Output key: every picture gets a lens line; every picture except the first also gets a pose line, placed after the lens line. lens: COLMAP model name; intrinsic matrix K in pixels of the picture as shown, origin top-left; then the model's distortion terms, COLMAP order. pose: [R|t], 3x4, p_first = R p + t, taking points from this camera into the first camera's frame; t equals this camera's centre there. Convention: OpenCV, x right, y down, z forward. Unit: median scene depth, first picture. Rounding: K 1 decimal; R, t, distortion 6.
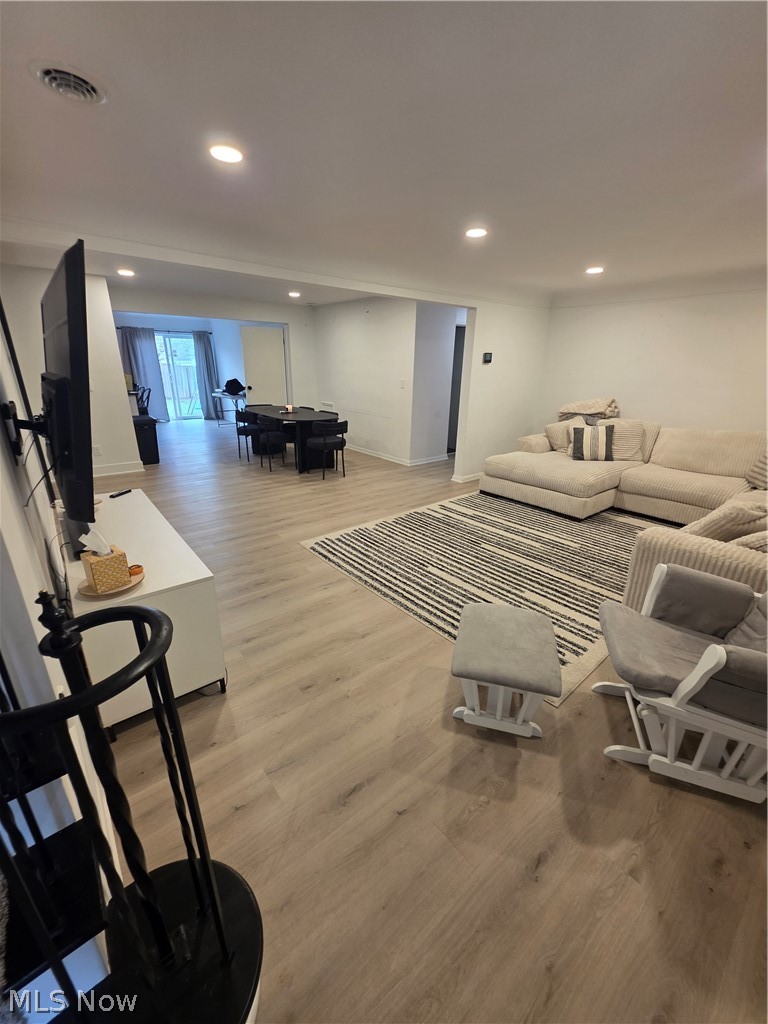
lens RADIAL K [[405.7, 0, 383.6], [0, 405.7, 517.7], [0, 0, 1]] dist [0.001182, 0.000626]
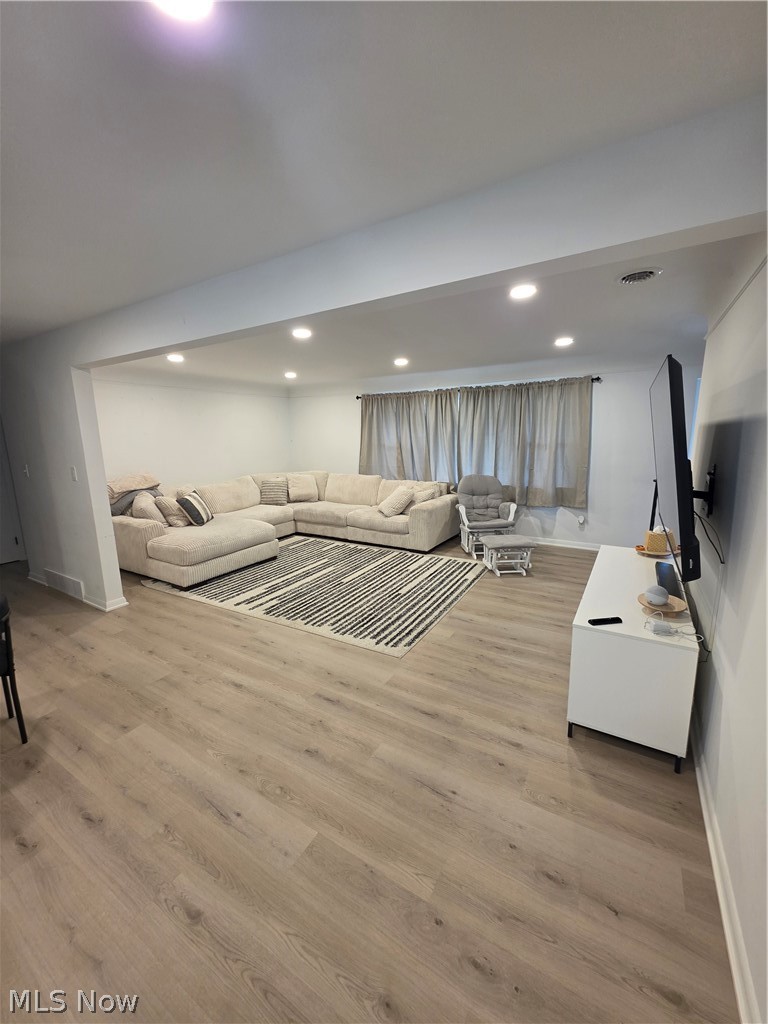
lens RADIAL K [[405.7, 0, 383.6], [0, 405.7, 517.7], [0, 0, 1]] dist [0.001182, 0.000626]
pose [[-0.328157, -0.197095, 0.923832, -0.864279], [0.343992, 0.885905, 0.311194, -0.431464], [-0.879762, 0.419912, -0.222917, 1.077223]]
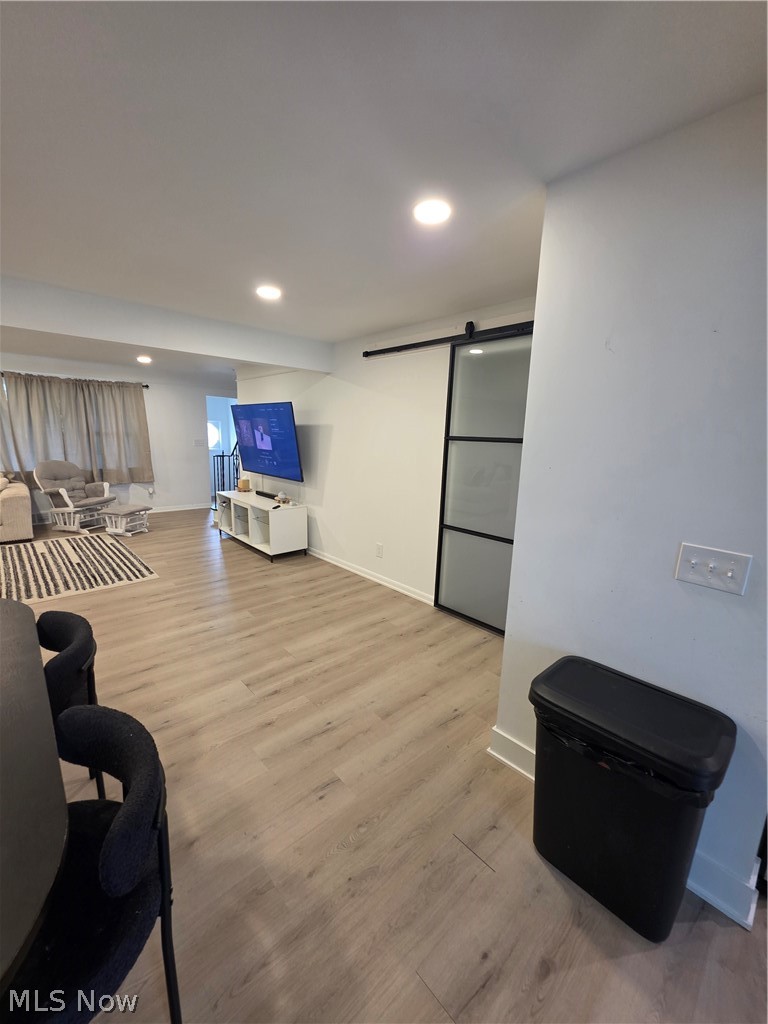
lens RADIAL K [[405.7, 0, 383.6], [0, 405.7, 517.7], [0, 0, 1]] dist [0.001182, 0.000626]
pose [[-0.997628, -0.035437, -0.059017, -0.757105], [-0.061553, 0.843068, 0.534273, -0.726117], [0.030822, 0.536638, -0.843249, 1.875347]]
